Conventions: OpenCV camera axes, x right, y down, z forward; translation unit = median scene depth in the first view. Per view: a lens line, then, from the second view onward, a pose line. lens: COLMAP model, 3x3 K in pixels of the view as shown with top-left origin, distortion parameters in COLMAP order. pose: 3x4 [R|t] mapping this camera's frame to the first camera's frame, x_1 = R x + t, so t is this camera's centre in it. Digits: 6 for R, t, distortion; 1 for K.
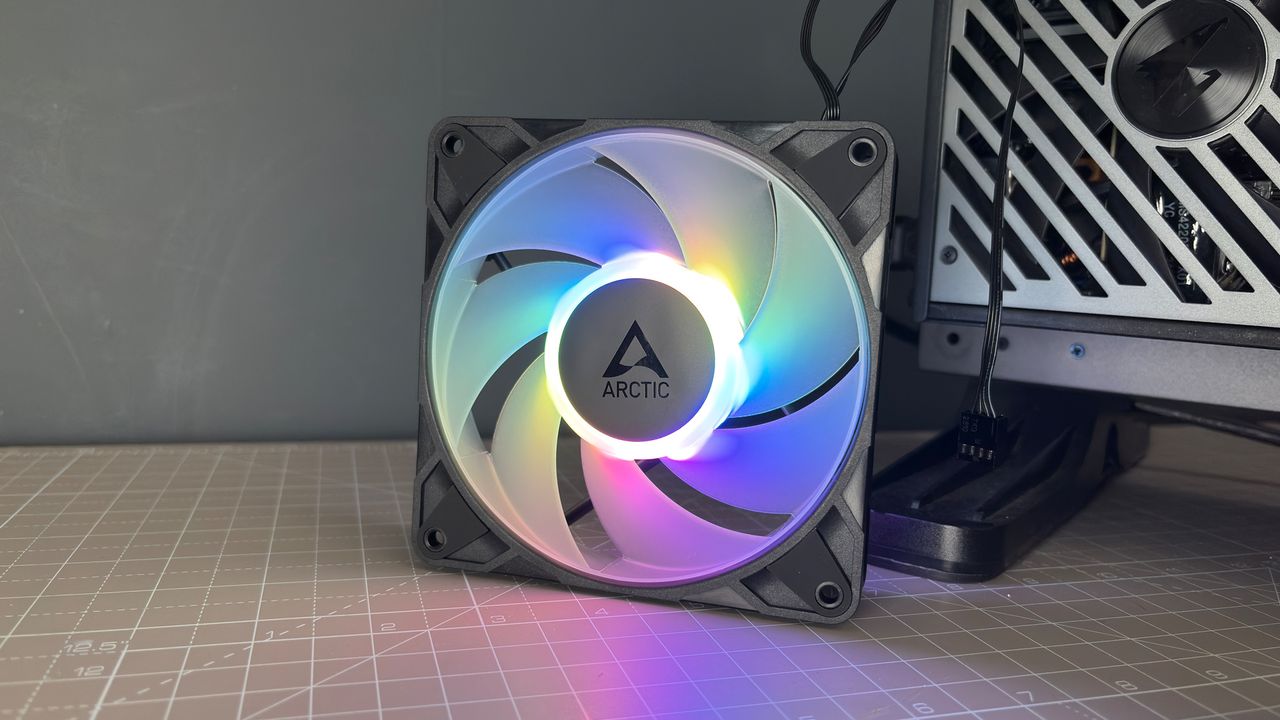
lens RADIAL K [[1030.7, 0, 640.0], [0, 1030.7, 360.0], [0, 0, 1]] dist [-0.043182, 0.006176]
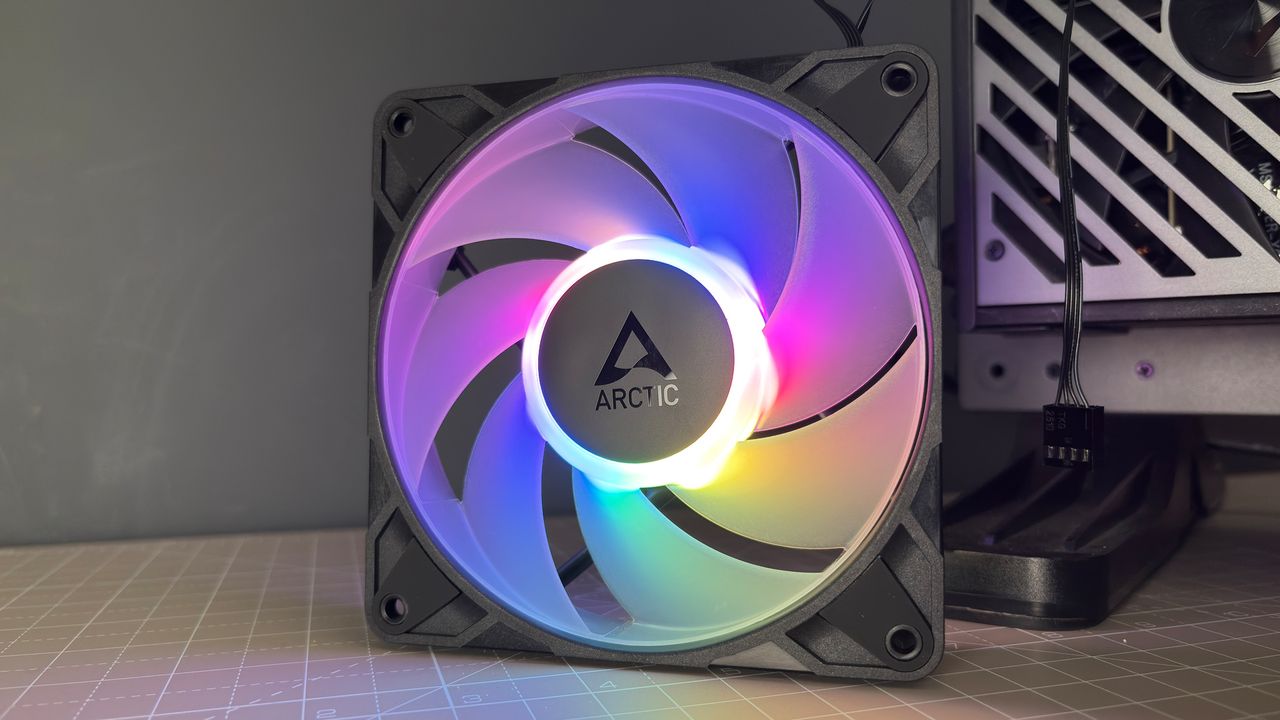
lens RADIAL K [[1030.7, 0, 640.0], [0, 1030.7, 360.0], [0, 0, 1]] dist [-0.043182, 0.006176]
pose [[0.998485, -0.054964, 0.002759, -0.002113], [0.054877, 0.990615, -0.125181, 0.095332], [0.004147, 0.125143, 0.992130, 0.197461]]
